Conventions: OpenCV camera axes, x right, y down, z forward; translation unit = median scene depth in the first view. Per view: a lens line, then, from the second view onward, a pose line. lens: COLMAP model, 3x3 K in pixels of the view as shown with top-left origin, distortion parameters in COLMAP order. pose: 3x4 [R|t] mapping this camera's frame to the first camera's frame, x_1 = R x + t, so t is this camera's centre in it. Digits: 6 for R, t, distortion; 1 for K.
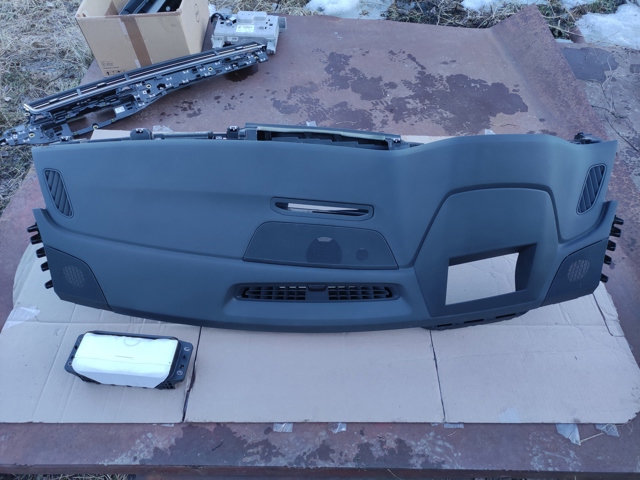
lens RADIAL K [[467.3, 0, 320.0], [0, 467.3, 240.0], [0, 0, 1]] dist [0.046235, -0.028846]
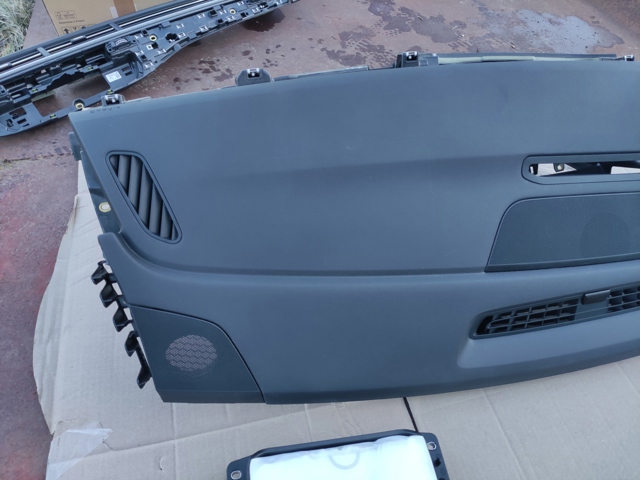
lens RADIAL K [[467.3, 0, 320.0], [0, 467.3, 240.0], [0, 0, 1]] dist [0.046235, -0.028846]
pose [[0.968437, -0.146882, 0.201385, -0.317448], [0.146292, 0.989080, 0.017894, -0.024002], [-0.201814, 0.012132, 0.979349, 0.313122]]
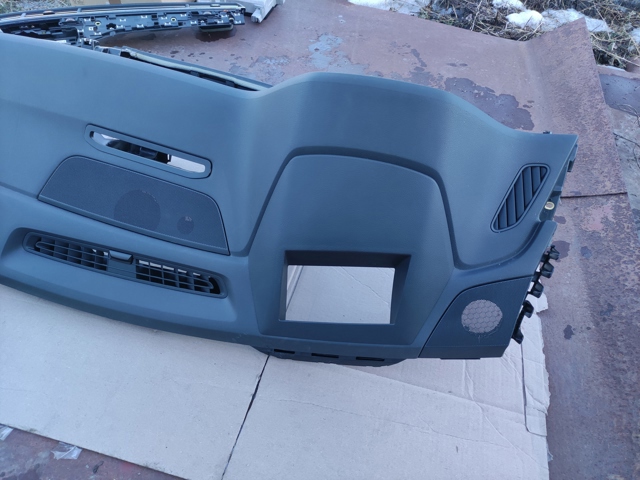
lens RADIAL K [[467.3, 0, 320.0], [0, 467.3, 240.0], [0, 0, 1]] dist [0.046235, -0.028846]
pose [[0.965953, 0.213545, -0.146062, 0.268743], [-0.224091, 0.972729, -0.059836, 0.033944], [0.129301, 0.090530, 0.987464, 0.206685]]
